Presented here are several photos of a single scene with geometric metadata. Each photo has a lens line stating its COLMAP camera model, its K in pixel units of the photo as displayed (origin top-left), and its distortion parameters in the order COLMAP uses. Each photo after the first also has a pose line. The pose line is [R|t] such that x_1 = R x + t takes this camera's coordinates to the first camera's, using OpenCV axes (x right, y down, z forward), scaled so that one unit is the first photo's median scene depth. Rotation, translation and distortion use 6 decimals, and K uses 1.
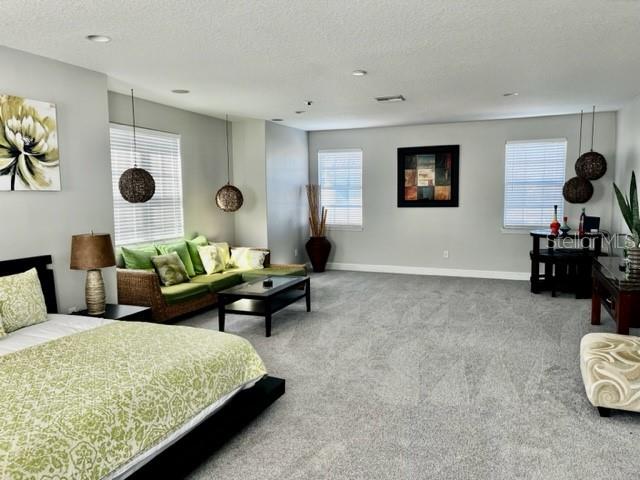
lens RADIAL K [[552.1, 0, 320.7], [0, 552.1, 239.8], [0, 0, 1]] dist [0.104799, -0.000674]
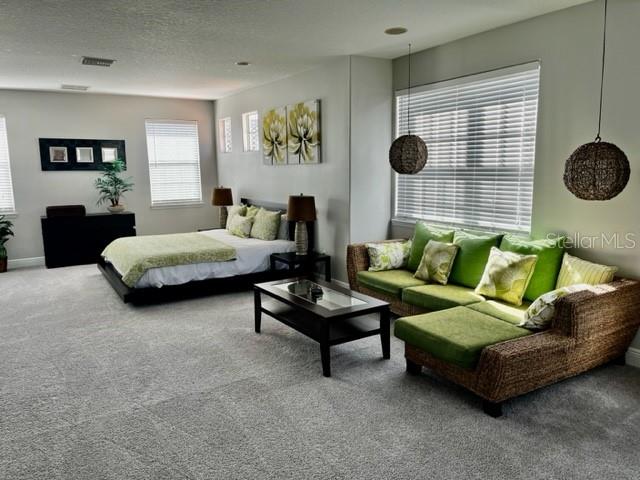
lens RADIAL K [[491.9, 0, 320.0], [0, 491.9, 240.0], [0, 0, 1]] dist [0.051883, -0.030851]
pose [[-0.572280, 0.144814, -0.807171, 0.576052], [-0.044103, 0.977425, 0.206628, -0.164261], [0.818872, 0.153848, -0.552974, 1.829791]]
